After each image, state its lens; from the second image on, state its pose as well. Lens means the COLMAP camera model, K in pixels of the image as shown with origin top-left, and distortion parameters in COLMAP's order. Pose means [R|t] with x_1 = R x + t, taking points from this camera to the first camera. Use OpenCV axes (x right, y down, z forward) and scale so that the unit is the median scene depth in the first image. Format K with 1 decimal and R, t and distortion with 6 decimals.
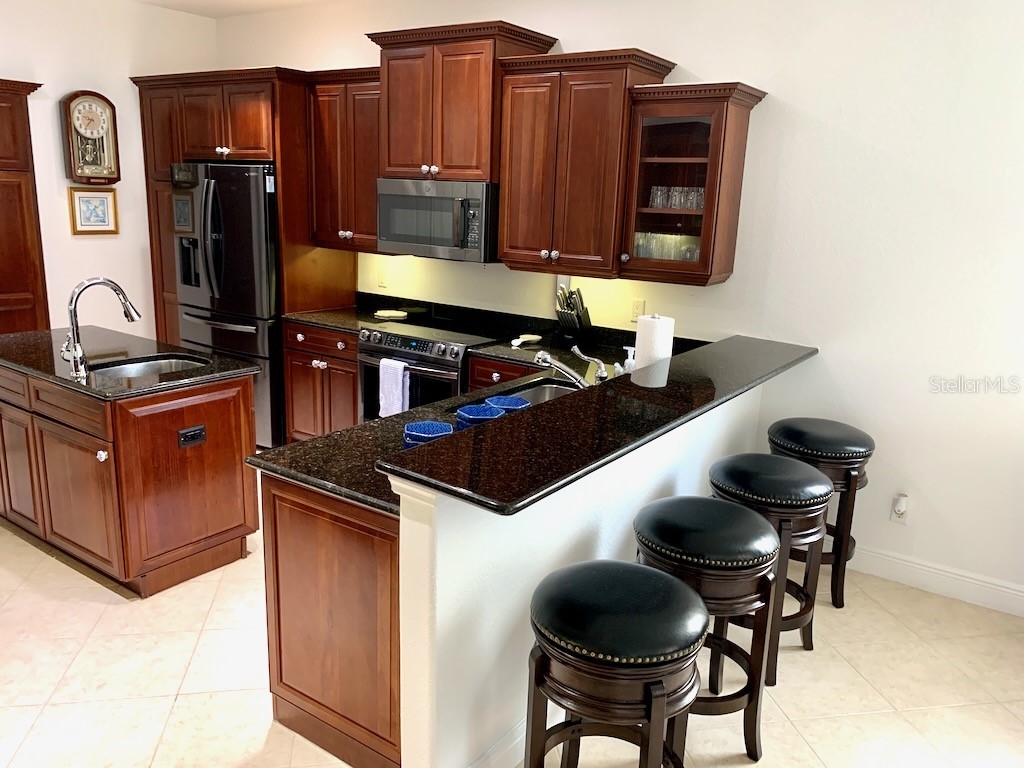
lens RADIAL K [[776.3, 0, 506.7], [0, 776.3, 379.1], [0, 0, 1]] dist [0.040290, -0.051561]
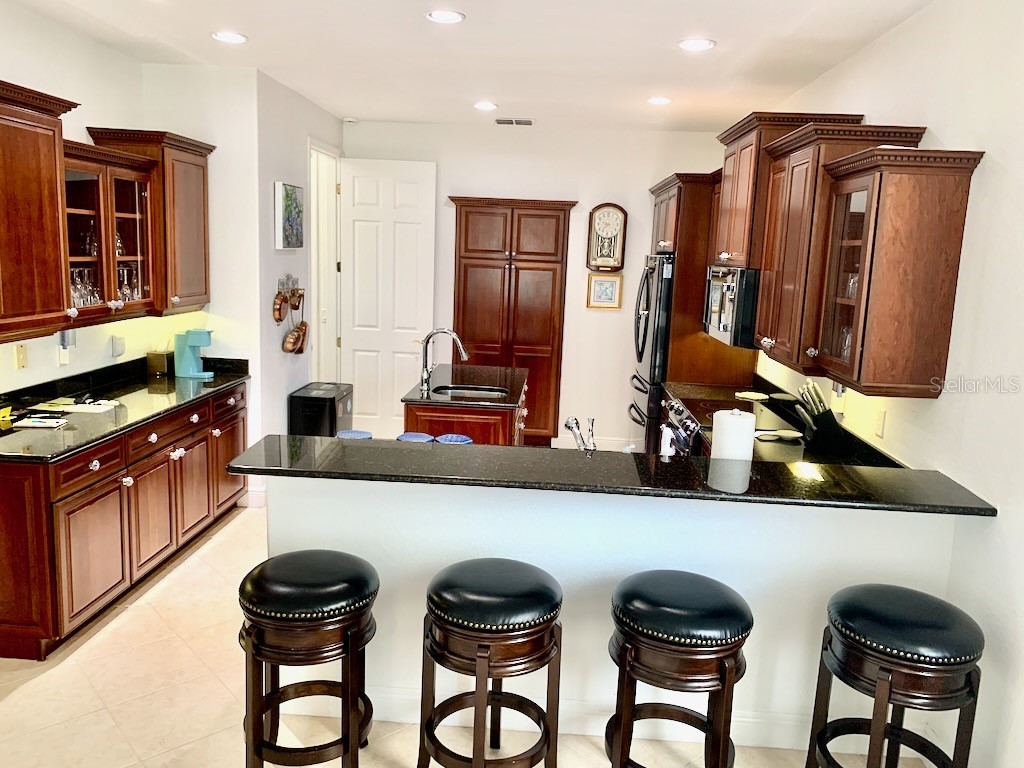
lens RADIAL K [[776.3, 0, 506.7], [0, 776.3, 379.1], [0, 0, 1]] dist [0.040290, -0.051561]
pose [[0.528435, 0.123718, -0.839911, 0.529306], [-0.221340, 0.975187, 0.004386, -0.041575], [0.819613, 0.183588, 0.542707, 0.189431]]
